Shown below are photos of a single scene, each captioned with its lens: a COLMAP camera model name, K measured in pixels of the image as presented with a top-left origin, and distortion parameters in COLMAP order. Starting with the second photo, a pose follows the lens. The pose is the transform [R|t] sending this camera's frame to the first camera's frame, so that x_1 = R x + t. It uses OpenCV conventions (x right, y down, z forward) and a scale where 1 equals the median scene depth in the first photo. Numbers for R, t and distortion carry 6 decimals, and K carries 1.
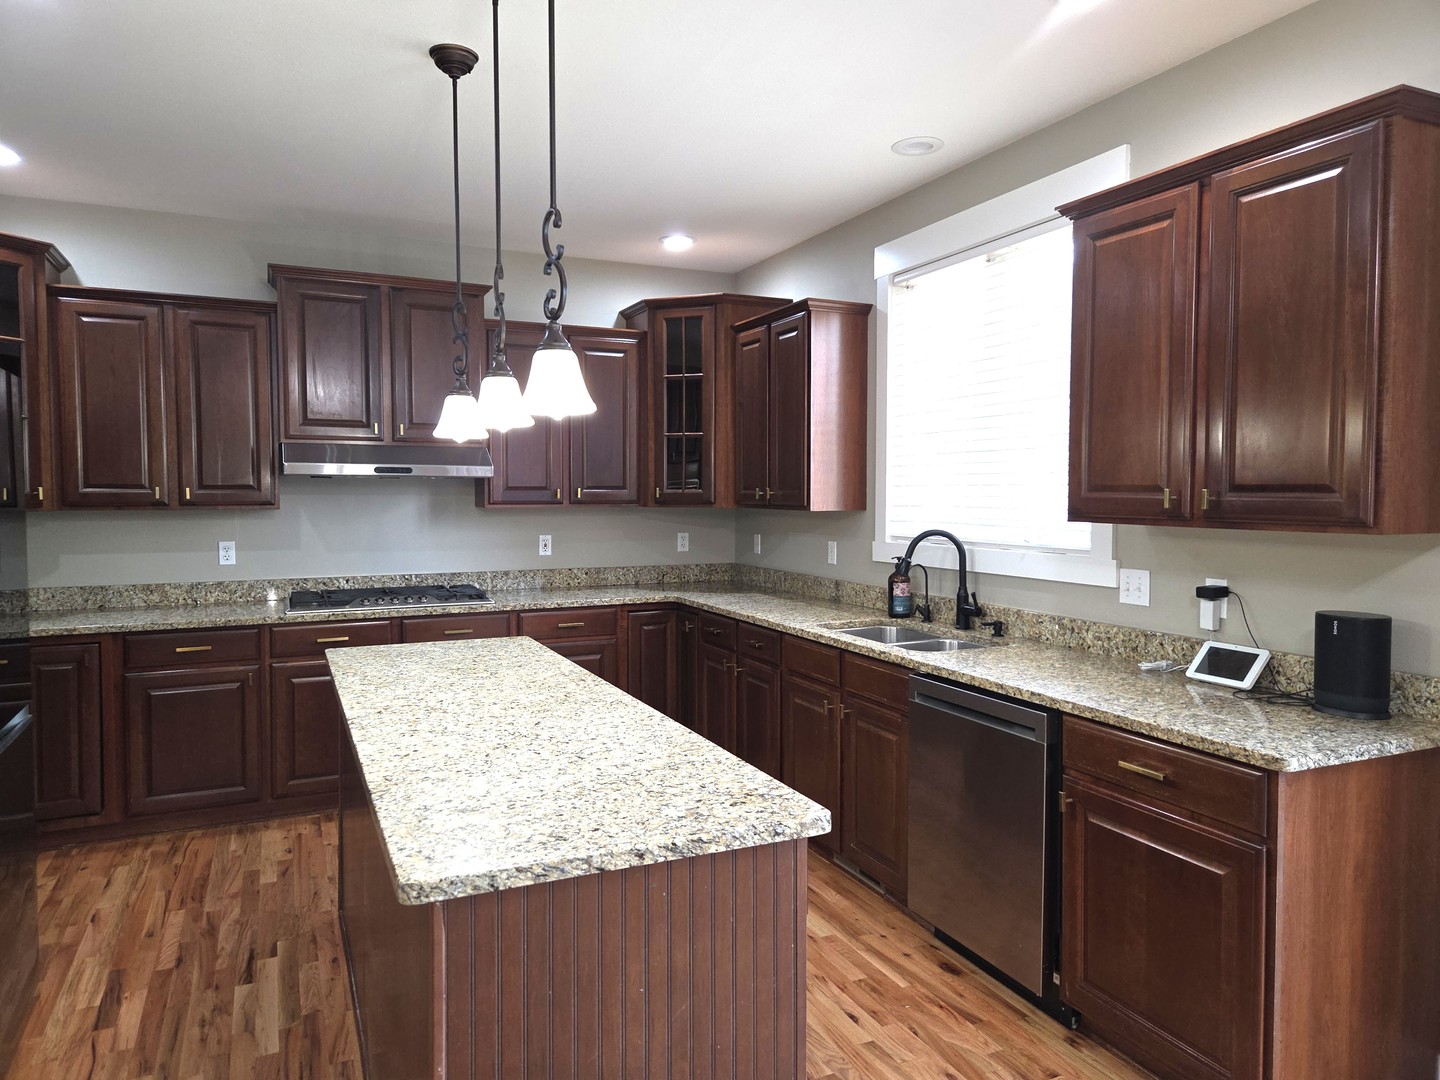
lens RADIAL K [[972.9, 0, 710.5], [0, 972.9, 537.5], [0, 0, 1]] dist [0.043358, -0.019776]
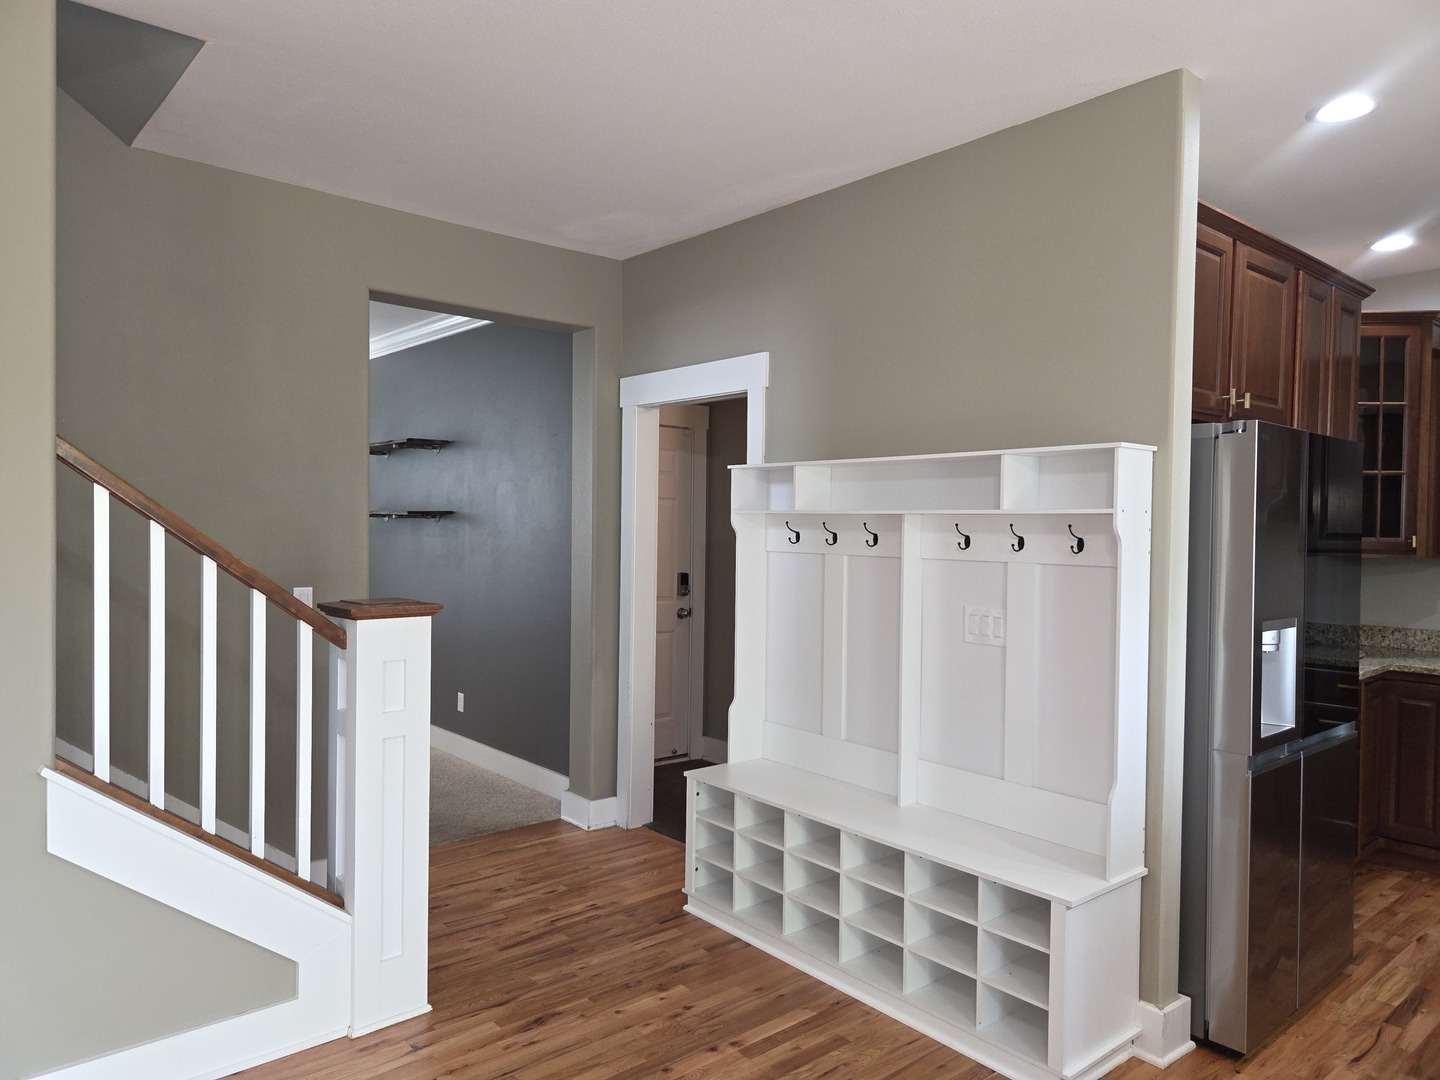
lens RADIAL K [[972.9, 0, 721.2], [0, 972.9, 536.0], [0, 0, 1]] dist [0.043358, -0.019776]
pose [[0.284083, 0.014135, -0.958695, 0.147617], [-0.059260, 0.998239, -0.002843, -0.002104], [0.956966, 0.057620, 0.284421, -0.042746]]
